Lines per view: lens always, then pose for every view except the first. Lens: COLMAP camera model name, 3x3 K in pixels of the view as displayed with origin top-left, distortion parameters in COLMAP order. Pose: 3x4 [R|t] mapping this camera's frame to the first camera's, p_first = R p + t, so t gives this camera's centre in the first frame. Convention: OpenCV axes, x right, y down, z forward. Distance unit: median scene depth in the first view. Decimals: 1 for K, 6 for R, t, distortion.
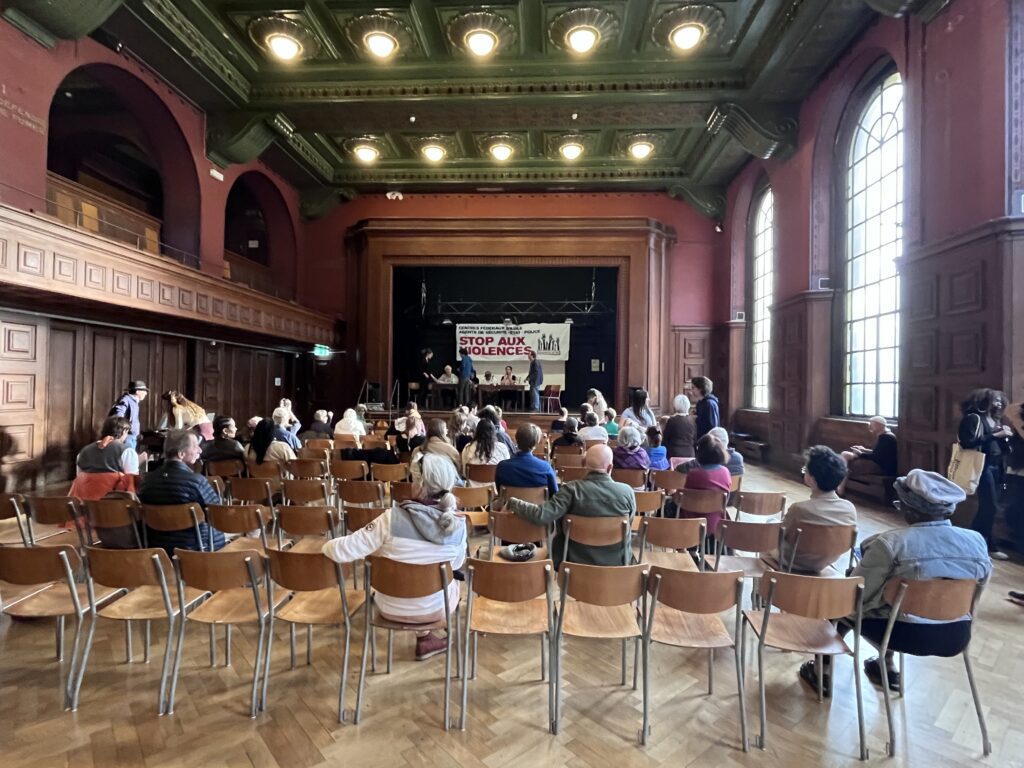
lens RADIAL K [[506.5, 0, 514.5], [0, 506.5, 383.1], [0, 0, 1]] dist [-0.003489, -0.000427]
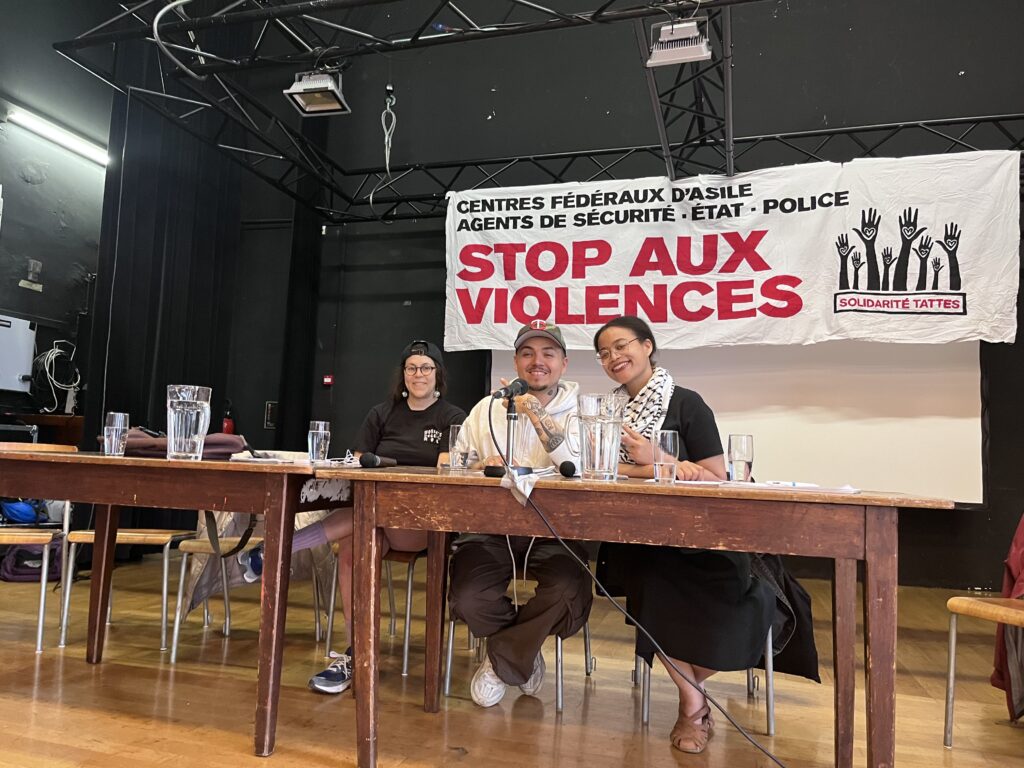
lens RADIAL K [[768.6, 0, 510.8], [0, 768.6, 384.0], [0, 0, 1]] dist [0.001283, 0.000018]
pose [[0.976627, 0.006748, -0.214837, -0.012452], [-0.026689, 0.995579, -0.090051, -0.000275], [0.213280, 0.093680, 0.972490, 0.684220]]
